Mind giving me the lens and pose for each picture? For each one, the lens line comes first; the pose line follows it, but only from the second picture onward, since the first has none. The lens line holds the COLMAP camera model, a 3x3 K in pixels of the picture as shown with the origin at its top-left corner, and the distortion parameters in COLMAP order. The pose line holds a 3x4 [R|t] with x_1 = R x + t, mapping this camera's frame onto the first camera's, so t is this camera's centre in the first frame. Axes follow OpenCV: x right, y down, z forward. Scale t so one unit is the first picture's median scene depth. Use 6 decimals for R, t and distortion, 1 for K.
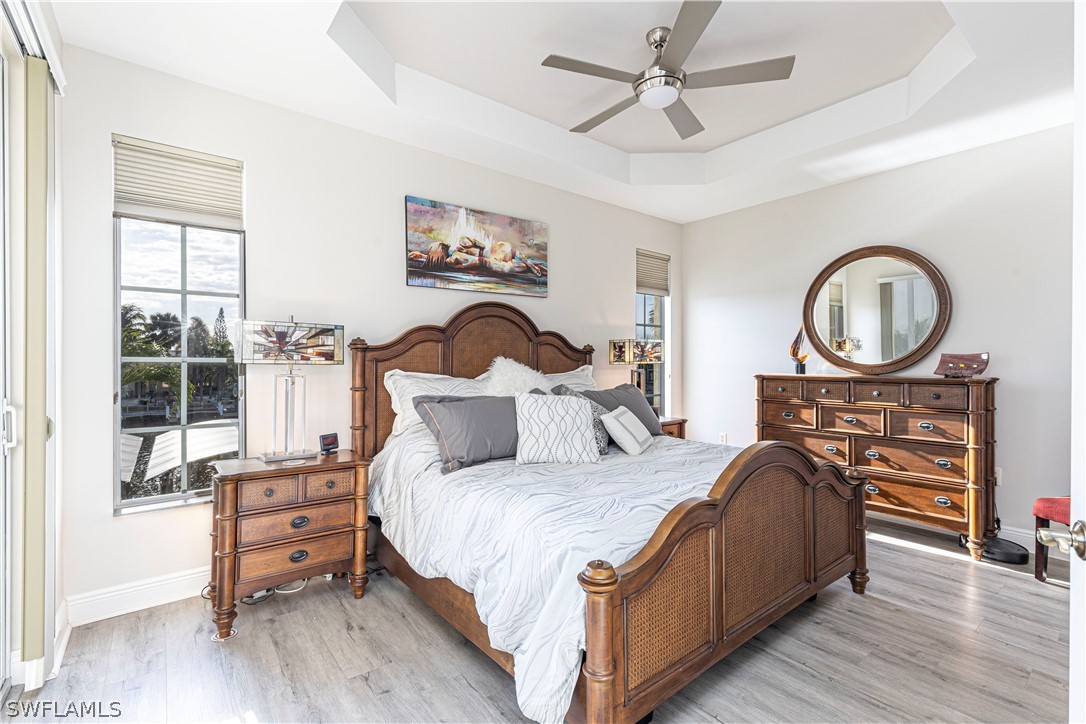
lens RADIAL K [[503.6, 0, 549.9], [0, 503.6, 362.6], [0, 0, 1]] dist [0.027614, 0.000003]
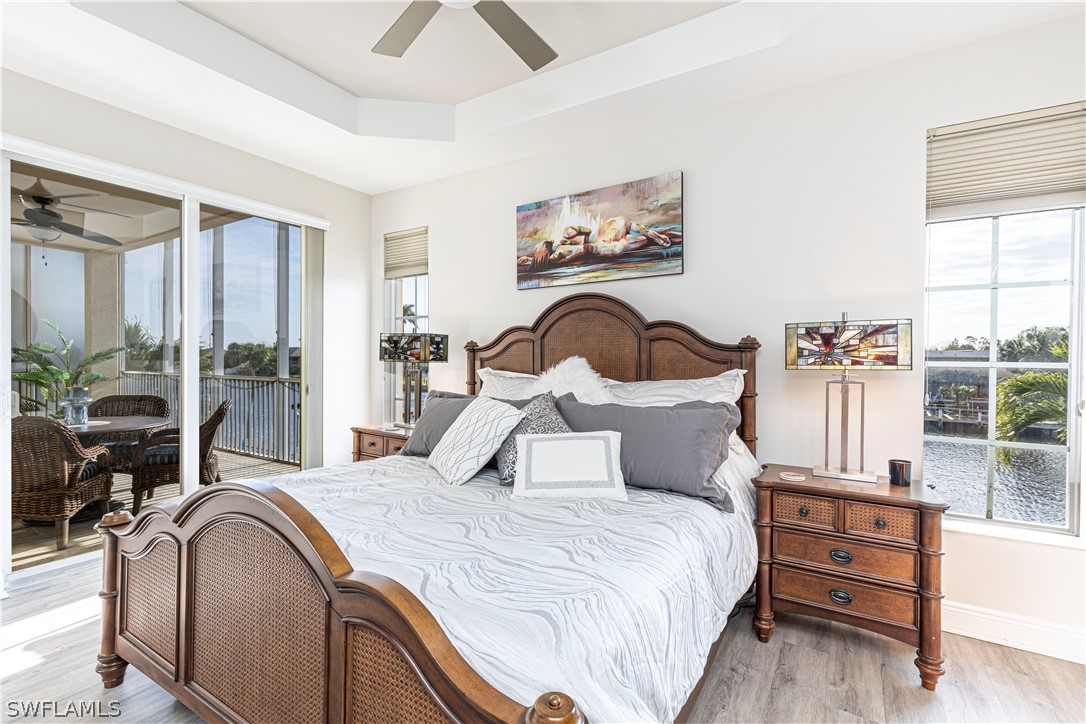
lens RADIAL K [[503.6, 0, 498.6], [0, 503.6, 358.4], [0, 0, 1]] dist [0.027614, 0.000003]
pose [[0.288091, -0.003259, -0.957597, 0.665847], [-0.013778, 0.999877, -0.007548, -0.000071], [0.957504, 0.015369, 0.288011, 0.602920]]
